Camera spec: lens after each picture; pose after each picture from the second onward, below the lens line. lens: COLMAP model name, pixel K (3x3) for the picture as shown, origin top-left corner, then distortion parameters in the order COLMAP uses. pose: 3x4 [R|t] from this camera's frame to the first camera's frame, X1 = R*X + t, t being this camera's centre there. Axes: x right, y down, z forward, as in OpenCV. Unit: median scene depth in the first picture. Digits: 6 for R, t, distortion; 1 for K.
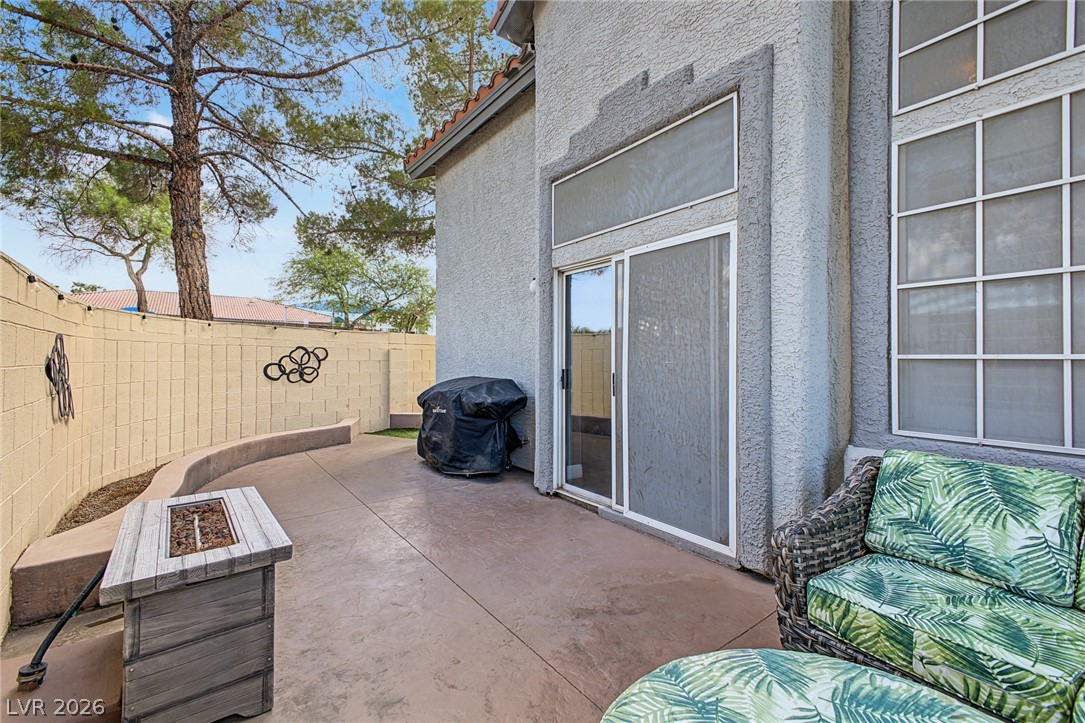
lens RADIAL K [[441.9, 0, 535.8], [0, 441.9, 357.5], [0, 0, 1]] dist [0.012452, -0.000684]
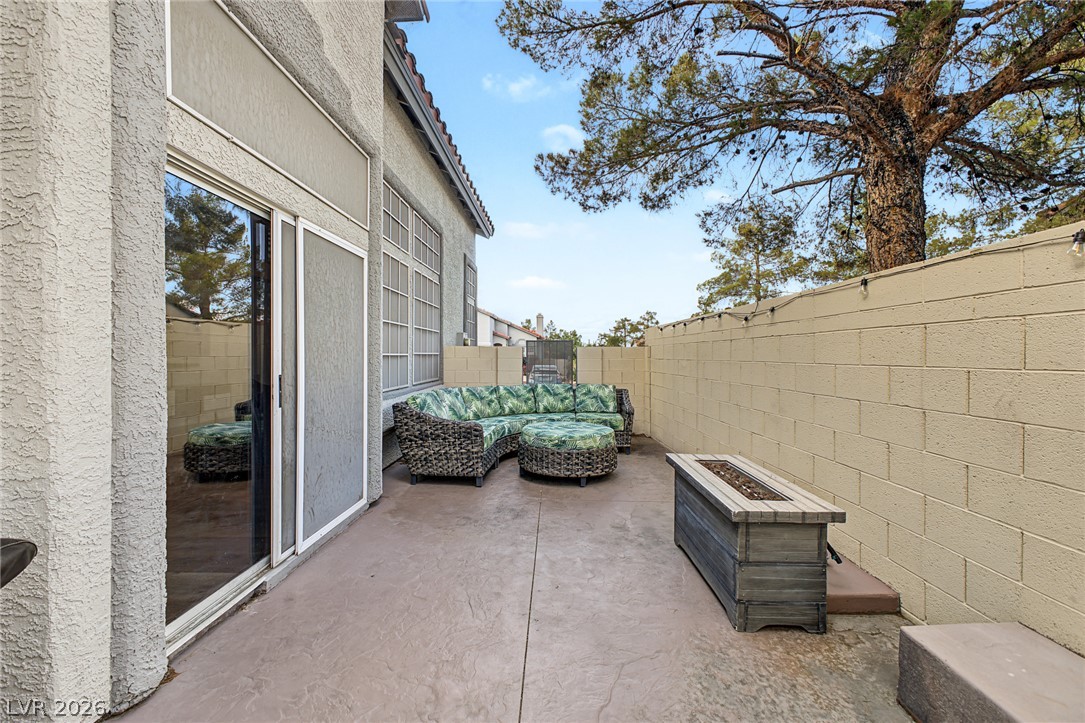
lens RADIAL K [[433.9, 0, 538.2], [0, 433.9, 359.0], [0, 0, 1]] dist [0.012858, -0.004700]
pose [[-0.779482, -0.014966, 0.626245, -0.642821], [-0.014717, 0.999876, 0.005577, -0.001212], [-0.626251, -0.004869, -0.779606, 1.402545]]
